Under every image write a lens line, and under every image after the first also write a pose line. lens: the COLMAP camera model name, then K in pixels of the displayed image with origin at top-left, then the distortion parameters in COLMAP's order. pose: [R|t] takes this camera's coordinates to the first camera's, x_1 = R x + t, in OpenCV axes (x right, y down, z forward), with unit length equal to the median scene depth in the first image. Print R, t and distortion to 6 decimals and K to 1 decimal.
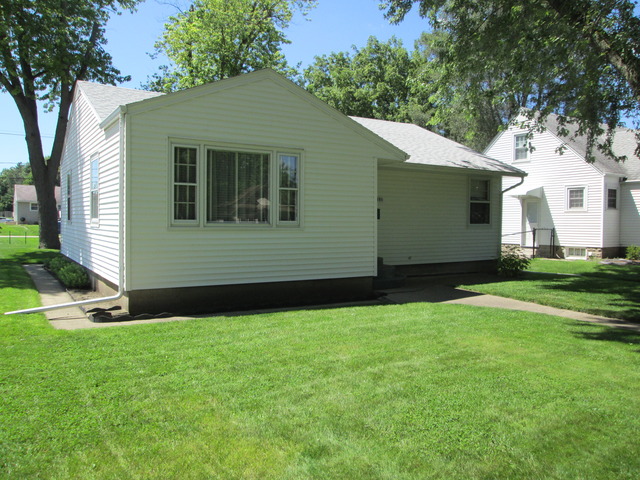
lens RADIAL K [[523.6, 0, 320.0], [0, 523.6, 240.0], [0, 0, 1]] dist [0.005292, 0.006006]
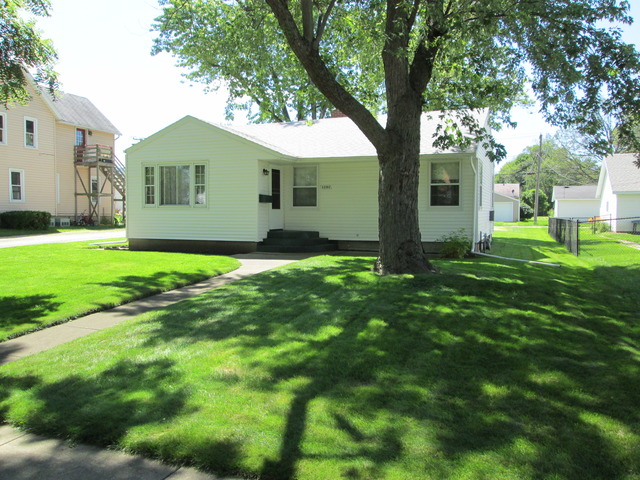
lens RADIAL K [[523.6, 0, 320.0], [0, 523.6, 240.0], [0, 0, 1]] dist [0.005292, 0.006006]
pose [[0.606059, 0.047648, -0.793991, 1.560228], [-0.023999, 0.998845, 0.041623, -0.000925], [0.795057, -0.006171, 0.606503, 0.296703]]
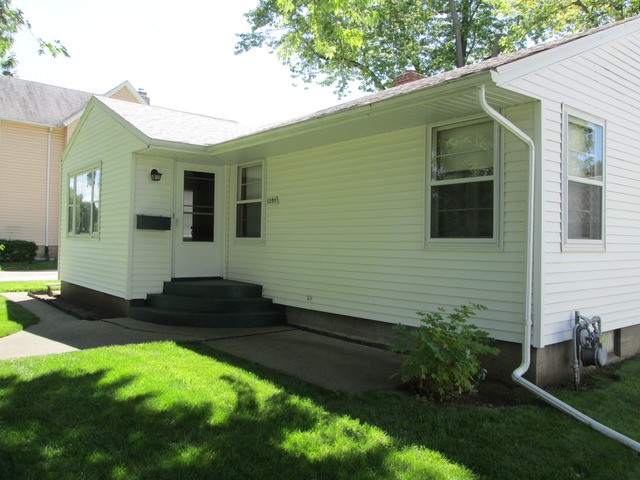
lens RADIAL K [[523.6, 0, 320.0], [0, 523.6, 240.0], [0, 0, 1]] dist [0.005292, 0.006006]
pose [[0.142181, 0.000326, -0.989841, 1.077365], [-0.044944, 0.998971, -0.006127, -0.035274], [0.988820, 0.045359, 0.142050, 1.343016]]
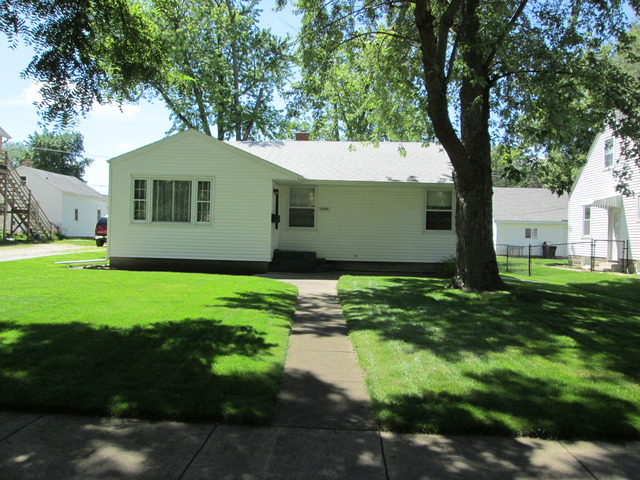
lens RADIAL K [[523.6, 0, 320.0], [0, 523.6, 240.0], [0, 0, 1]] dist [0.005292, 0.006006]
pose [[0.814541, 0.029870, -0.579336, 1.200701], [-0.043090, 0.999030, -0.009076, 0.018904], [0.578503, 0.032357, 0.815038, -0.097605]]
